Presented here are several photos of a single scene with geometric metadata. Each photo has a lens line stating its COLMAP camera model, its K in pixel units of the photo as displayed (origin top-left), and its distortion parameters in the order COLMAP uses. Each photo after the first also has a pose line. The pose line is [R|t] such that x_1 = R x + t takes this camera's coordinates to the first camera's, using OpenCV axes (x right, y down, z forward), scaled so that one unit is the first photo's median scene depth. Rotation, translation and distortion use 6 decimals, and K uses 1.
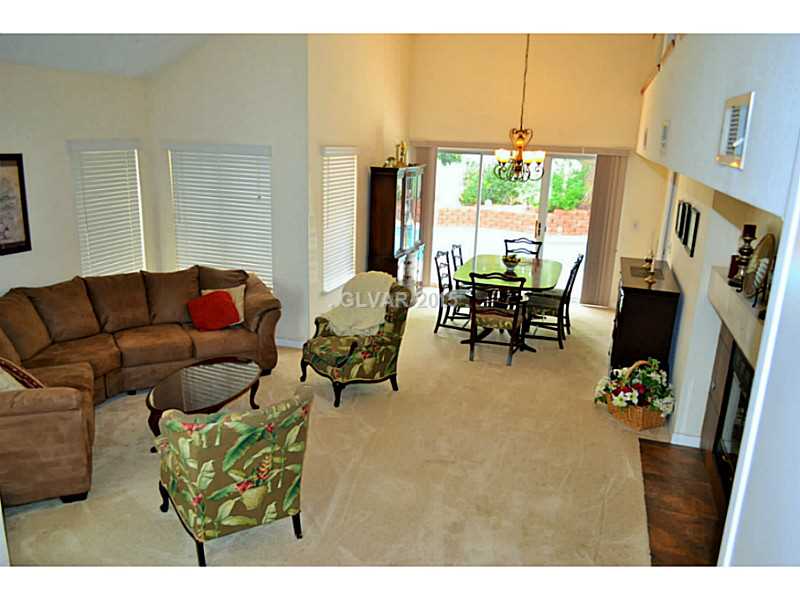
lens RADIAL K [[631.2, 0, 402.4], [0, 631.2, 300.7], [0, 0, 1]] dist [-0.011018, -0.007065]
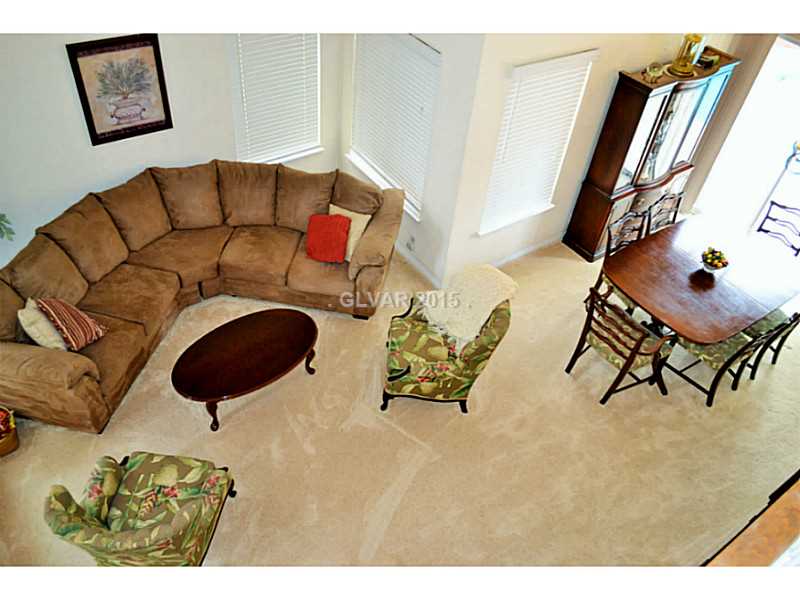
lens RADIAL K [[631.2, 0, 397.7], [0, 631.2, 297.0], [0, 0, 1]] dist [-0.011018, -0.007065]
pose [[0.795344, 0.438123, -0.418898, 0.216324], [-0.210047, 0.847456, 0.487543, -0.404919], [0.568601, -0.299776, 0.766046, 0.358654]]
